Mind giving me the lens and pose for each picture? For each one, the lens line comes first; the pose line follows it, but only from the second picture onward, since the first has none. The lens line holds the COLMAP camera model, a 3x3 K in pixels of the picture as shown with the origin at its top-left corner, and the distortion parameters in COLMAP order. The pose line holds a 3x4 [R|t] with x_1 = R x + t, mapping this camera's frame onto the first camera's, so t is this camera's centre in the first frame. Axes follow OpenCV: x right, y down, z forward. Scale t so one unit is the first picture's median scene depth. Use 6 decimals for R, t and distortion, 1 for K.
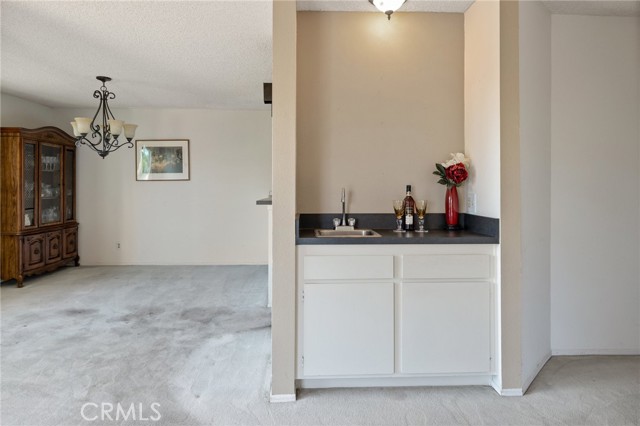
lens RADIAL K [[391.7, 0, 321.3], [0, 391.7, 183.8], [0, 0, 1]] dist [-0.009008, -0.001452]
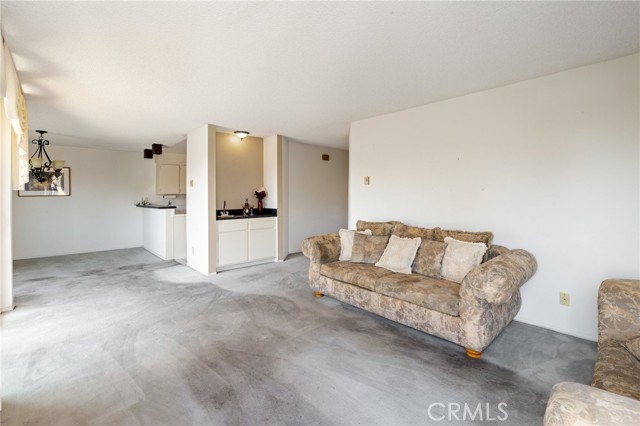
lens RADIAL K [[294.0, 0, 320.7], [0, 294.0, 192.4], [0, 0, 1]] dist [-0.000806, -0.000080]
pose [[0.774561, -0.000497, 0.632499, -0.390066], [0.003206, 0.999990, -0.003139, -0.018925], [-0.632491, 0.004459, 0.774555, -0.543904]]
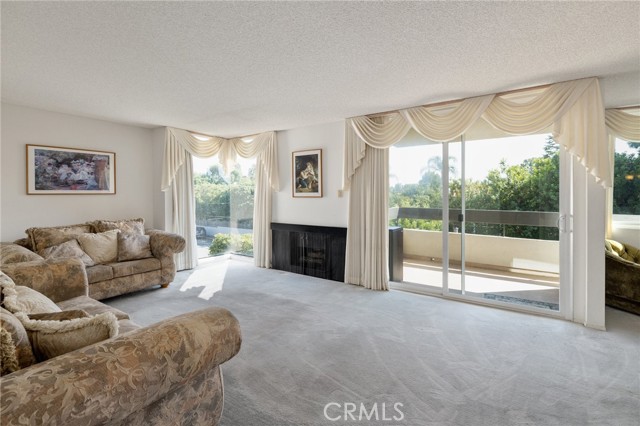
lens RADIAL K [[288.9, 0, 320.8], [0, 288.9, 198.0], [0, 0, 1]] dist [-0.002058, -0.000357]
pose [[-0.590800, 0.012144, -0.806727, 0.292305], [0.005327, 0.999924, 0.011151, -0.020955], [0.806801, 0.002291, -0.590819, 0.385504]]
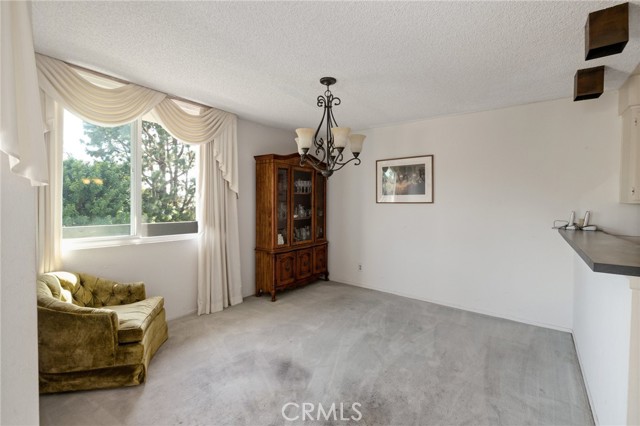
lens RADIAL K [[285.4, 0, 321.9], [0, 285.4, 205.0], [0, 0, 1]] dist [-0.001651, -0.000133]
pose [[0.768880, 0.017585, -0.639151, -0.162188], [-0.006896, 0.999792, 0.019212, -0.019583], [0.639355, -0.010364, 0.768841, 0.474595]]
